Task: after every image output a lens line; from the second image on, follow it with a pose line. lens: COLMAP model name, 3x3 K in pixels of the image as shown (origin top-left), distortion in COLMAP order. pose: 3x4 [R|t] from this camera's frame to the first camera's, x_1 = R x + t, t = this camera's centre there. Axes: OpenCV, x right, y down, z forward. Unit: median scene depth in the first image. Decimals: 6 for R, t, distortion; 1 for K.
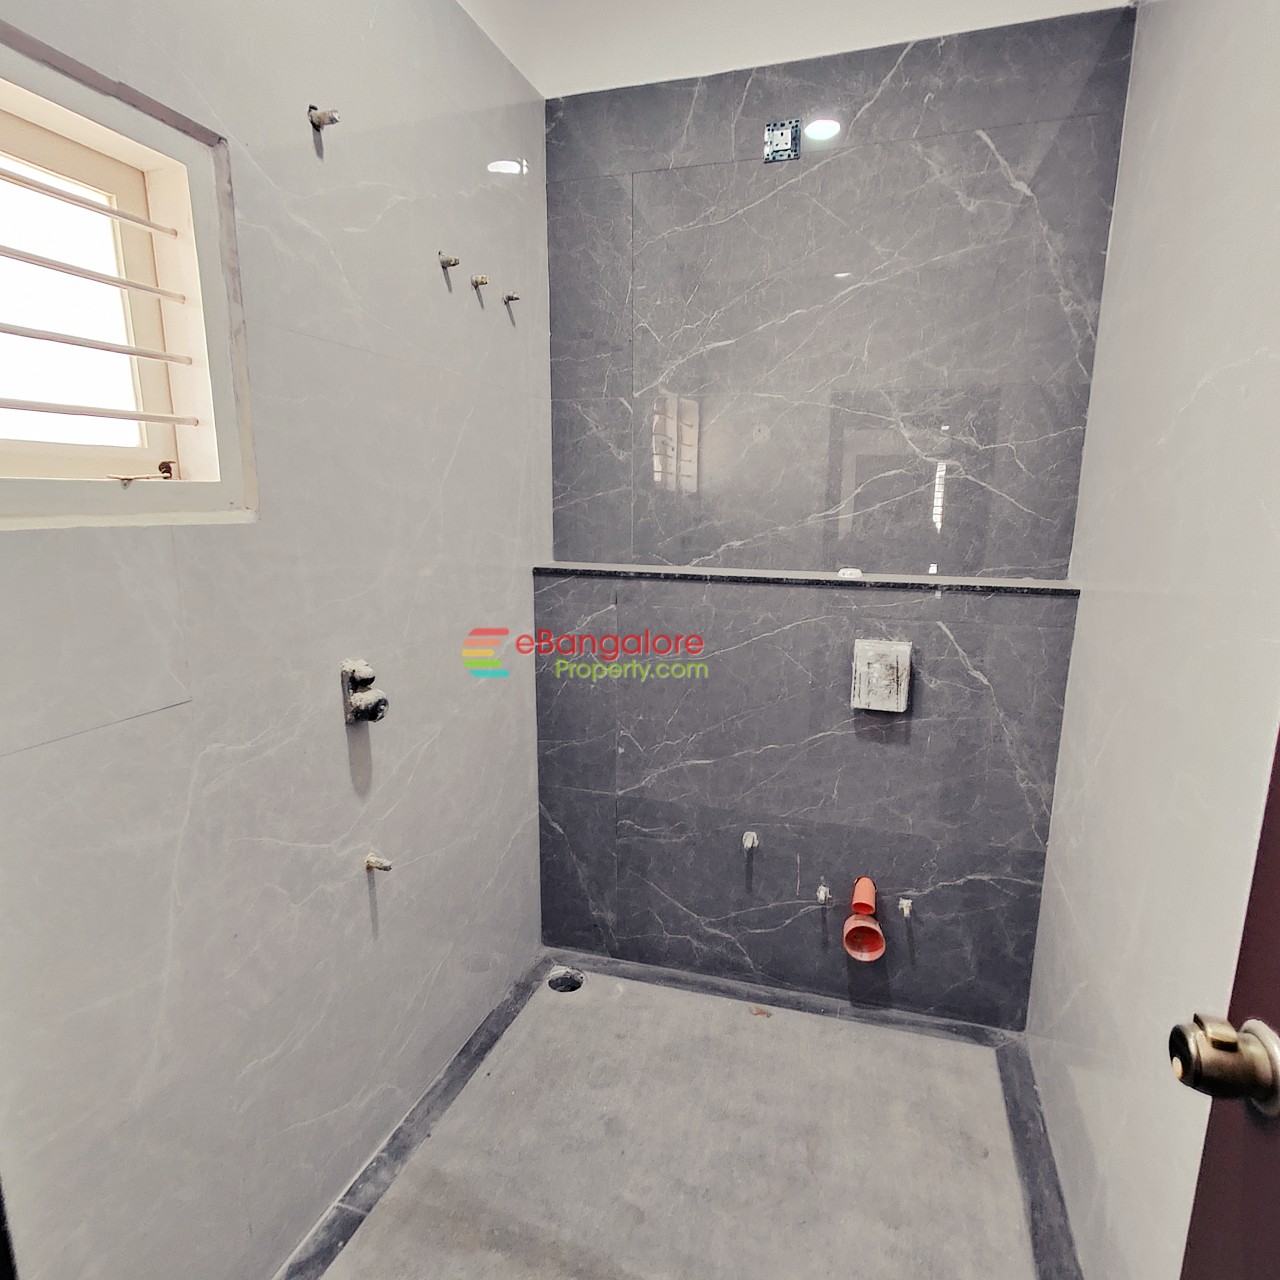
lens RADIAL K [[748.6, 0, 642.2], [0, 748.6, 635.0], [0, 0, 1]] dist [0.003202, 0.002065]
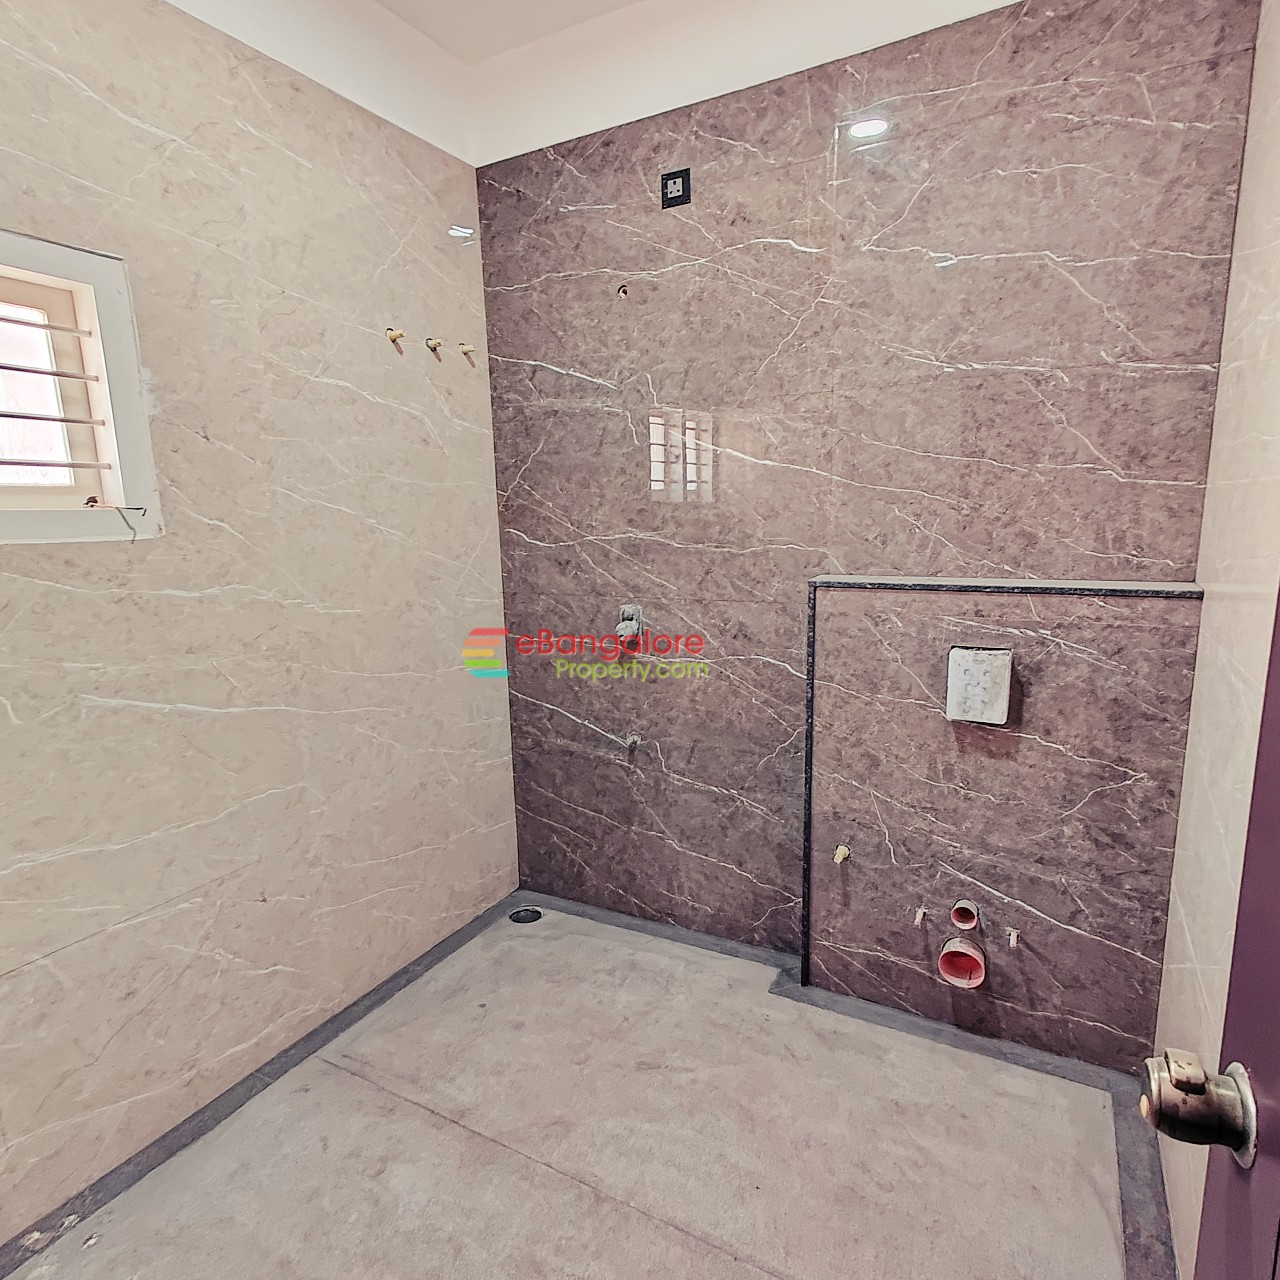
lens RADIAL K [[748.6, 0, 649.0], [0, 748.6, 651.5], [0, 0, 1]] dist [0.003202, 0.002065]
pose [[0.967886, 0.011987, -0.251105, 0.332697], [-0.010355, 0.999916, 0.007818, 0.017919], [0.251177, -0.004966, 0.967928, -0.047439]]
